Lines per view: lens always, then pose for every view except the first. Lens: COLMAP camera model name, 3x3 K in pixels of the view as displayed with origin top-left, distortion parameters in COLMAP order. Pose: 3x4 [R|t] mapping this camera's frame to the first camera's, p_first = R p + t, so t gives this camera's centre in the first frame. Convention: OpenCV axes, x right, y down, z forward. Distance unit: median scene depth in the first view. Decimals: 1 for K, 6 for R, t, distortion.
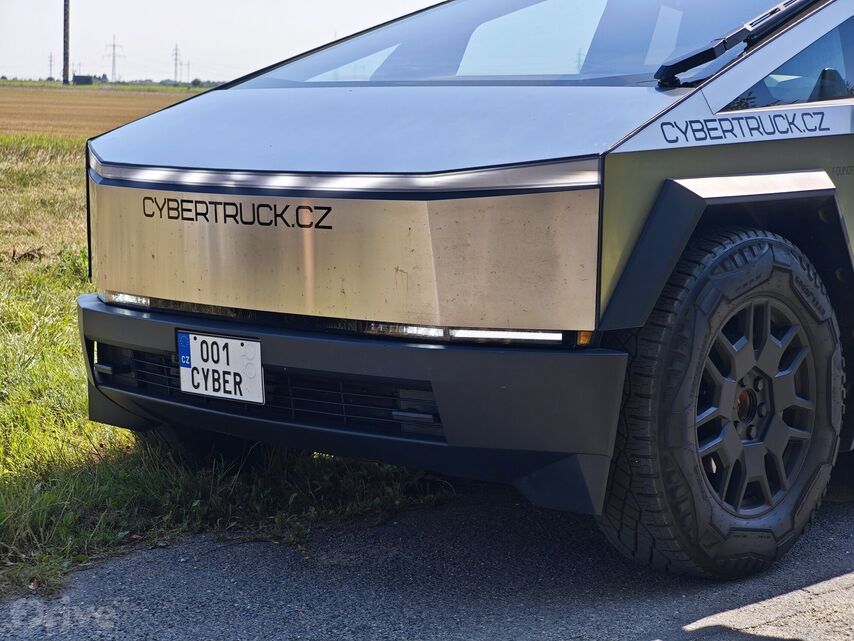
lens RADIAL K [[1855.2, 0, 426.7], [0, 1855.2, 322.0], [0, 0, 1]] dist [-0.186894, 0.000000]
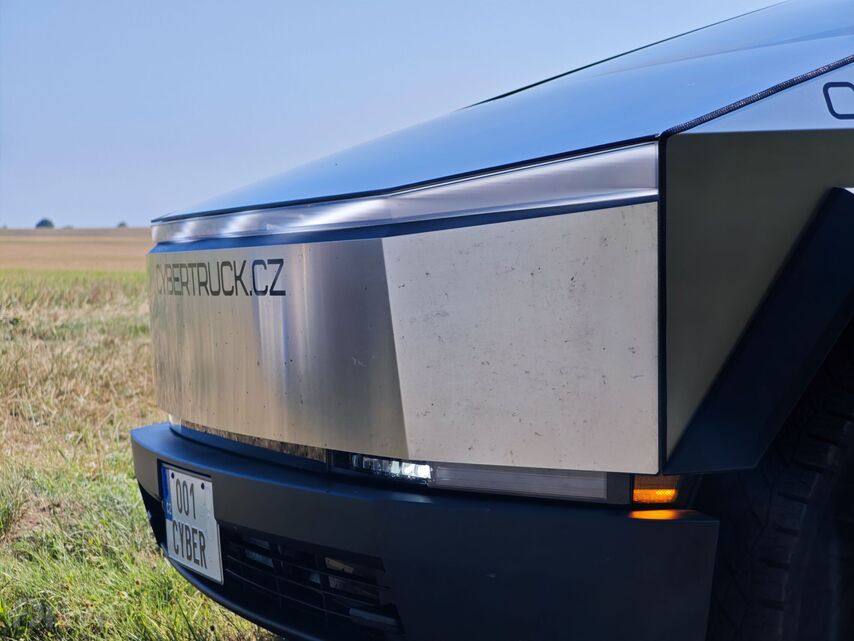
lens RADIAL K [[1855.2, 0, 427.7], [0, 1855.2, 317.0], [0, 0, 1]] dist [-0.186894, 0.000000]
pose [[0.896614, -0.012435, -0.442639, 0.249117], [-0.029055, 0.995799, -0.086830, 0.007196], [0.441859, 0.090714, 0.892486, 0.476187]]
